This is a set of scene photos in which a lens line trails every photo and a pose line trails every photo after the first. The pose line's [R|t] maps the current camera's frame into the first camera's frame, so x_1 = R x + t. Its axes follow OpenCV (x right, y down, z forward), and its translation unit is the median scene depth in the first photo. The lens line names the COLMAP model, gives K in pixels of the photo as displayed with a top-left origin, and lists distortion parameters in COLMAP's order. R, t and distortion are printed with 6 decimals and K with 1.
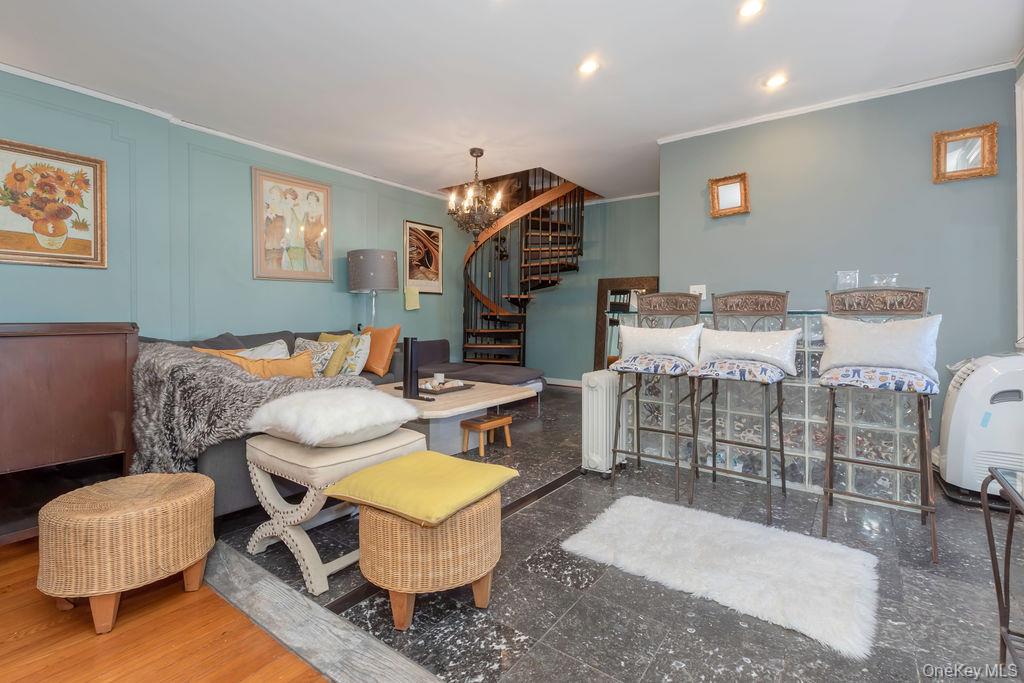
lens RADIAL K [[457.5, 0, 528.8], [0, 457.5, 315.1], [0, 0, 1]] dist [0.007468, -0.000320]
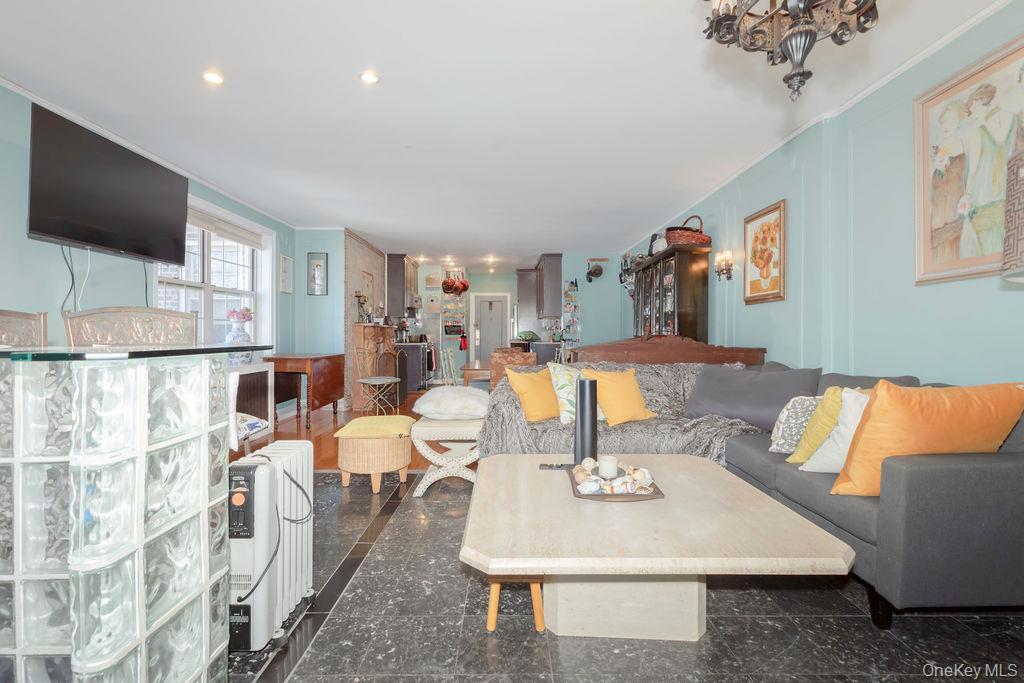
lens RADIAL K [[457.5, 0, 504.4], [0, 457.5, 336.4], [0, 0, 1]] dist [0.007468, -0.000320]
pose [[-0.820193, 0.002400, -0.572081, 0.250347], [-0.000262, 0.999990, 0.004570, -0.020247], [0.572086, 0.003898, -0.820184, 1.606003]]
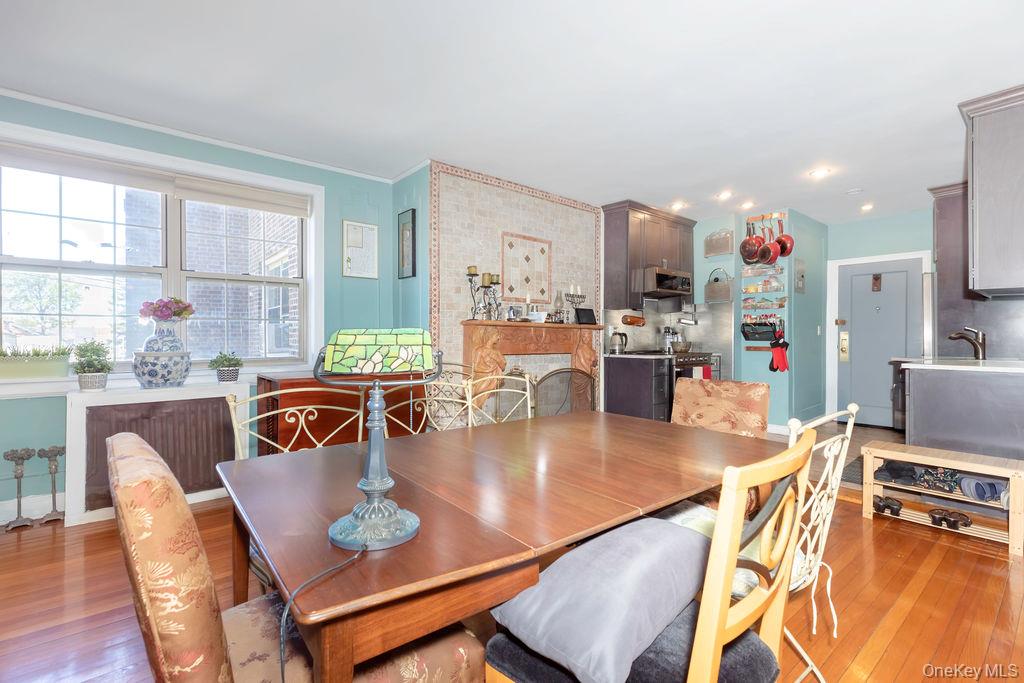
lens RADIAL K [[457.5, 0, 498.1], [0, 457.5, 338.1], [0, 0, 1]] dist [0.007468, -0.000320]
pose [[-0.960752, -0.007500, 0.277308, -0.872271], [-0.007552, 0.999971, 0.000882, -0.020175], [-0.277306, -0.001247, -0.960781, 0.639698]]
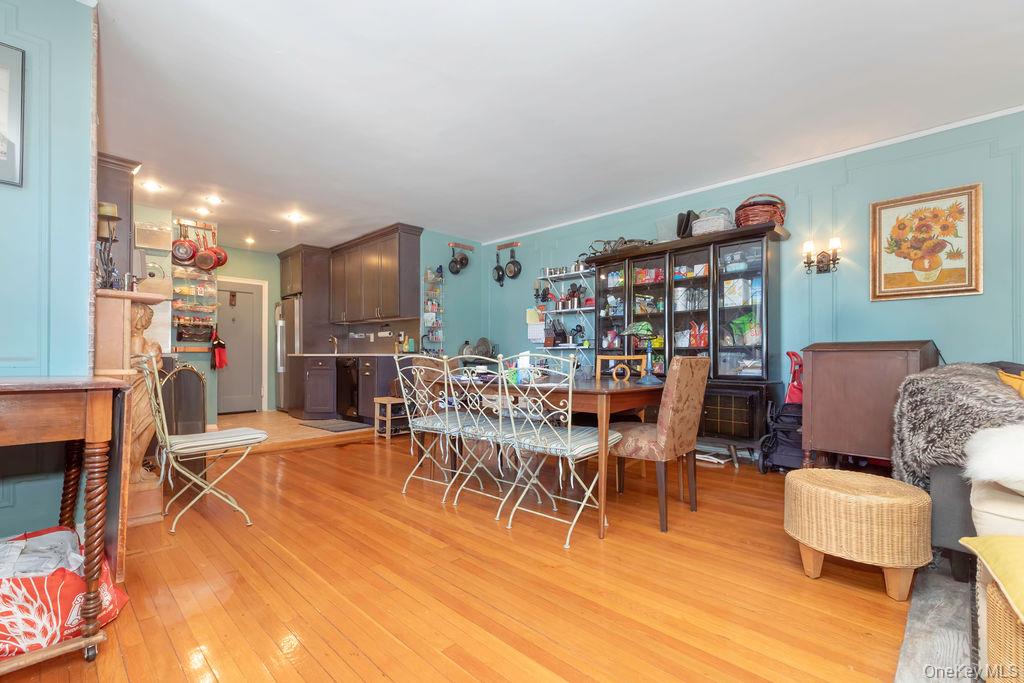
lens RADIAL K [[457.5, 0, 501.1], [0, 457.5, 349.2], [0, 0, 1]] dist [0.007468, -0.000320]
pose [[-0.175186, -0.019129, -0.984349, 0.231153], [-0.003498, 0.999817, -0.018807, 0.041977], [0.984529, 0.000149, -0.175221, 0.181530]]
